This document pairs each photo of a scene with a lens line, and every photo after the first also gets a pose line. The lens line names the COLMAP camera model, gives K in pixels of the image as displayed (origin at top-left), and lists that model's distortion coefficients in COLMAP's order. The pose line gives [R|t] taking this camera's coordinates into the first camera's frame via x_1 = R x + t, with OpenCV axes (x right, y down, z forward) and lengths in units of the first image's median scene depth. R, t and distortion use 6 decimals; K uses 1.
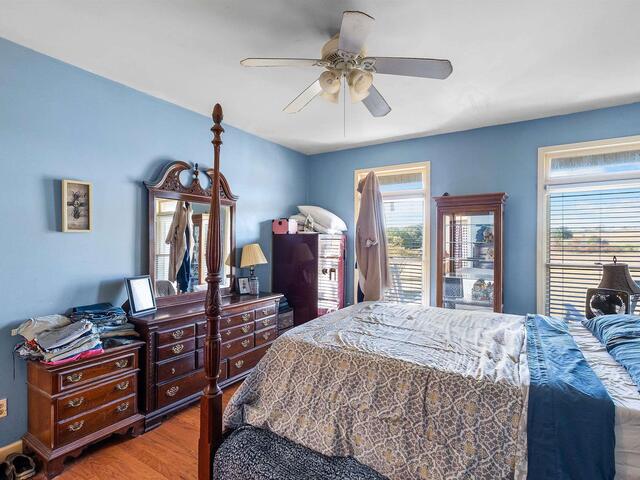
lens RADIAL K [[340.1, 0, 320.3], [0, 340.1, 239.5], [0, 0, 1]] dist [-0.001898, -0.000425]
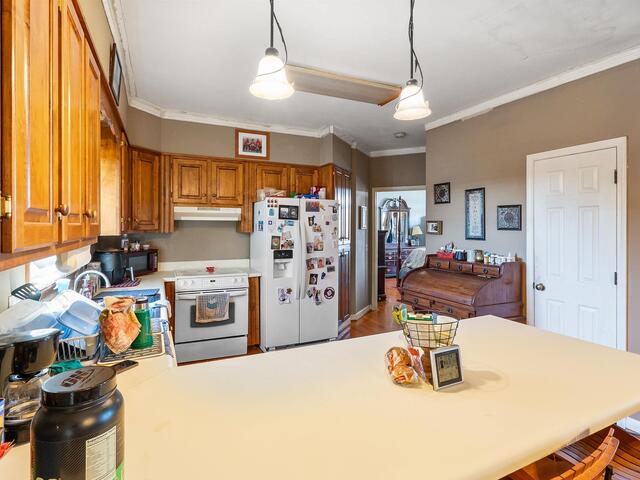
lens RADIAL K [[340.1, 0, 311.1], [0, 340.1, 225.7], [0, 0, 1]] dist [-0.001898, -0.000425]
pose [[0.833252, 0.001479, -0.552891, 0.556814], [-0.000850, 0.999999, 0.001394, 0.005863], [0.552892, -0.000692, 0.833253, -1.575996]]
